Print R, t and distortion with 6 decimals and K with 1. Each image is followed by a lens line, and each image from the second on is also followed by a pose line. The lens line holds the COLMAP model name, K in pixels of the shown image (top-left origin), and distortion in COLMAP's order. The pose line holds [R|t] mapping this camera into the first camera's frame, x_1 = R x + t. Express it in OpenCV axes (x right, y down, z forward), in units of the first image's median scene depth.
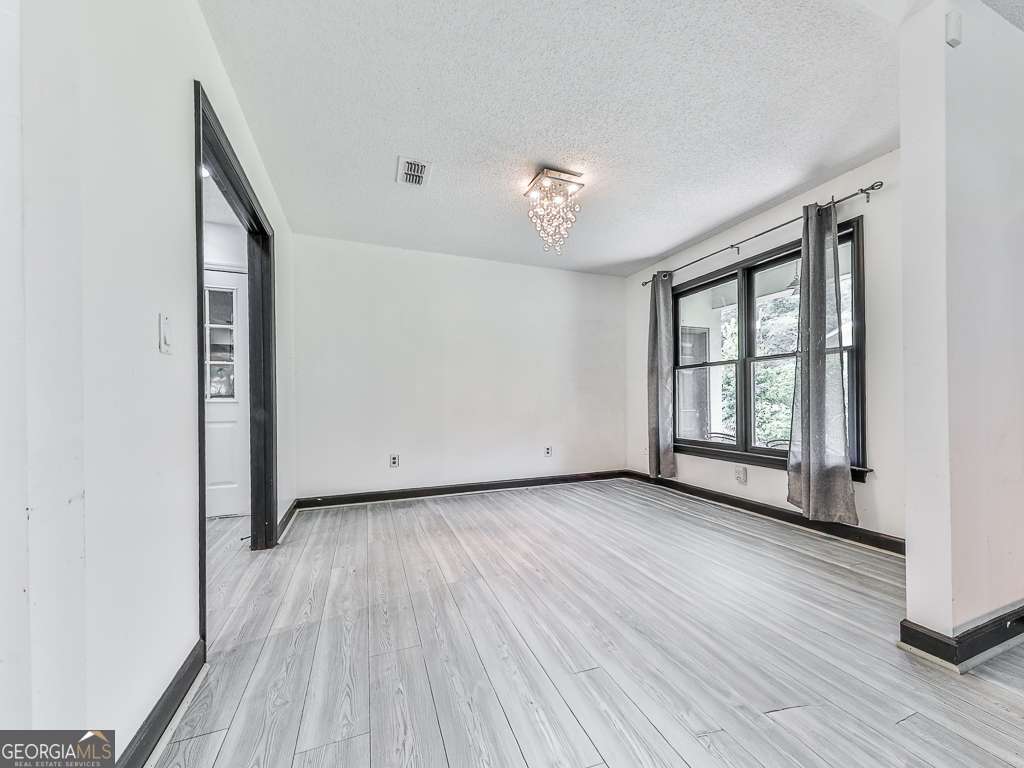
lens RADIAL K [[388.9, 0, 512.0], [0, 388.9, 384.0], [0, 0, 1]] dist [0.008505, 0.000182]
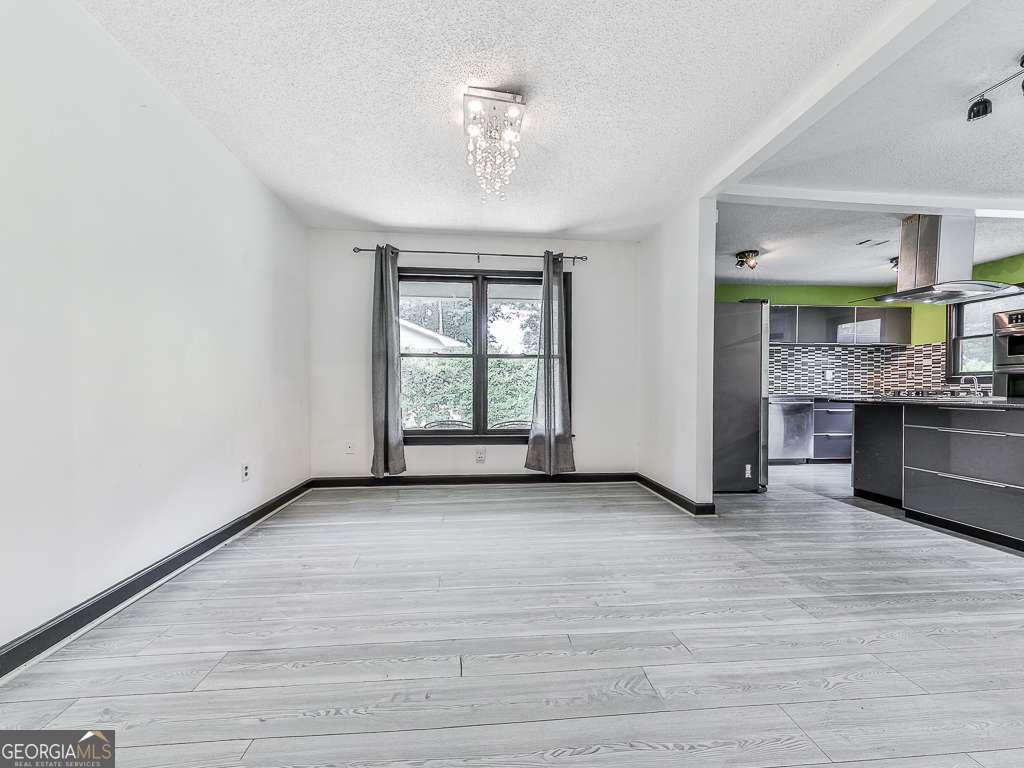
lens RADIAL K [[388.9, 0, 512.0], [0, 388.9, 384.0], [0, 0, 1]] dist [0.008505, 0.000182]
pose [[0.293716, 0.022282, 0.955633, -0.461580], [-0.051088, 0.998665, -0.007583, 0.025279], [-0.954526, -0.046594, 0.294463, 0.542277]]
